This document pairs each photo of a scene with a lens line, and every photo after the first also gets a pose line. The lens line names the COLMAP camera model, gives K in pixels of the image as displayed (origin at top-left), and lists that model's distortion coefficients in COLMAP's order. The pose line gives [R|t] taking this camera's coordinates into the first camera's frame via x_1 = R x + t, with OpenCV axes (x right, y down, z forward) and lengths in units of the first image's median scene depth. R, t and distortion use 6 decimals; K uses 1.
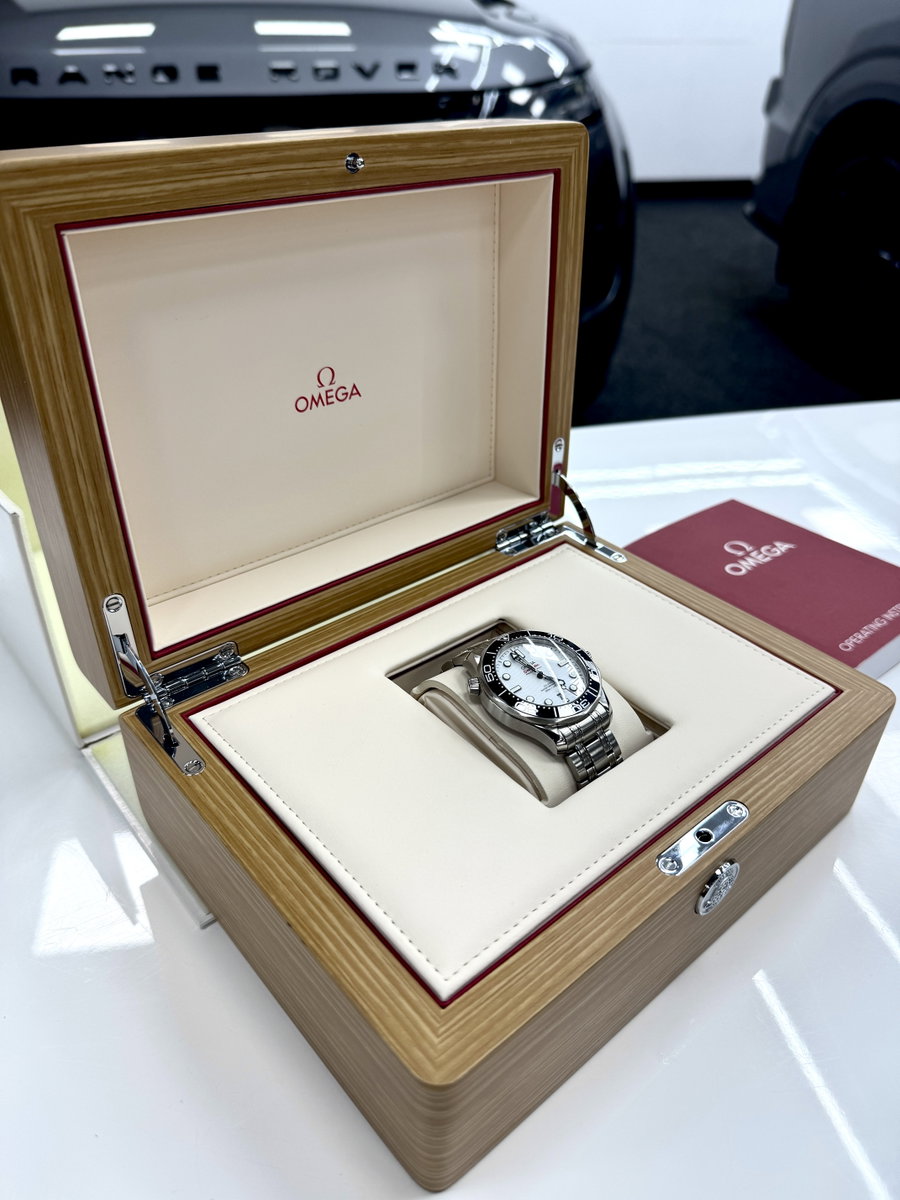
lens RADIAL K [[882.9, 0, 441.0], [0, 882.9, 594.8], [0, 0, 1]] dist [0.097454, -0.179947]
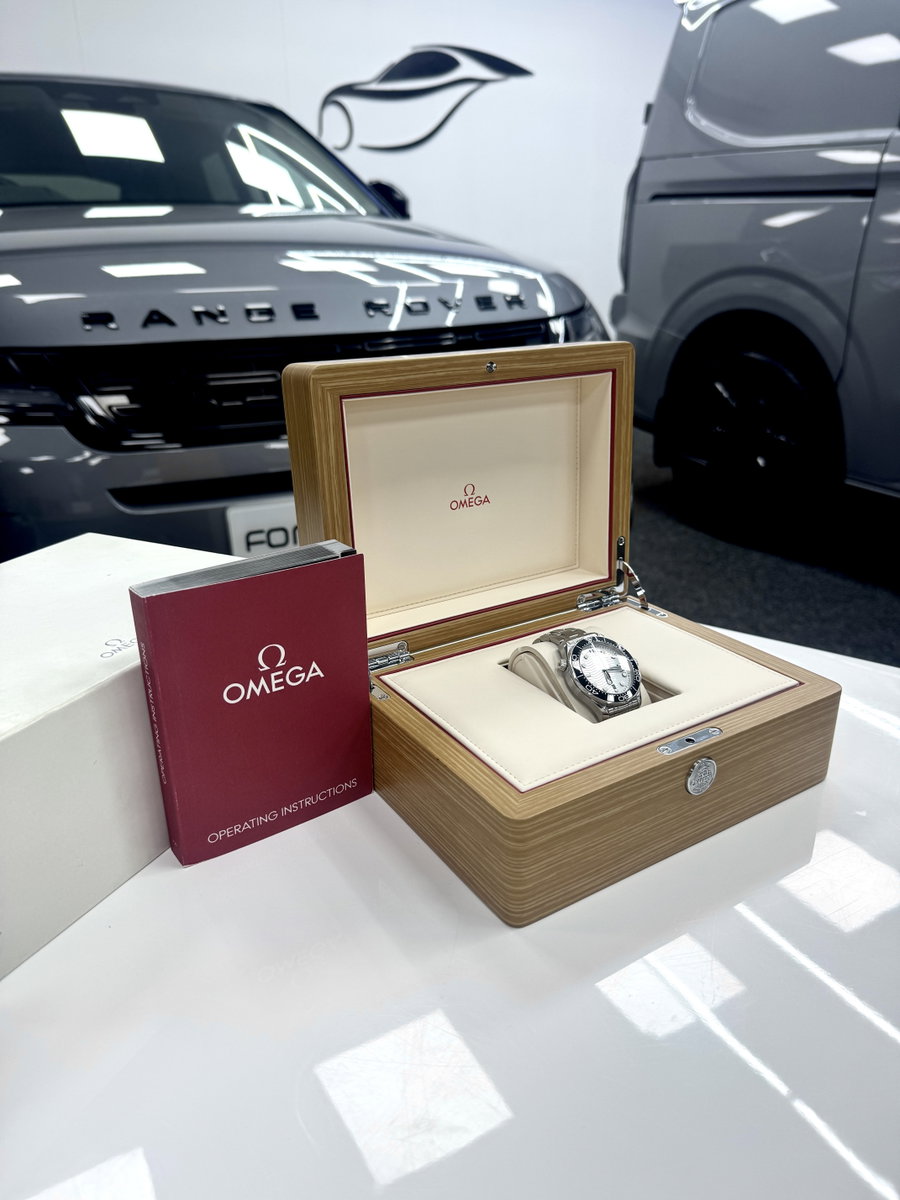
lens RADIAL K [[866.4, 0, 450.0], [0, 866.4, 600.0], [0, 0, 1]] dist [0.210126, -0.164485]
pose [[0.990259, 0.016746, -0.138225, 0.067129], [-0.045624, 0.976959, -0.208495, 0.318424], [0.131549, 0.212771, 0.968206, -0.571776]]
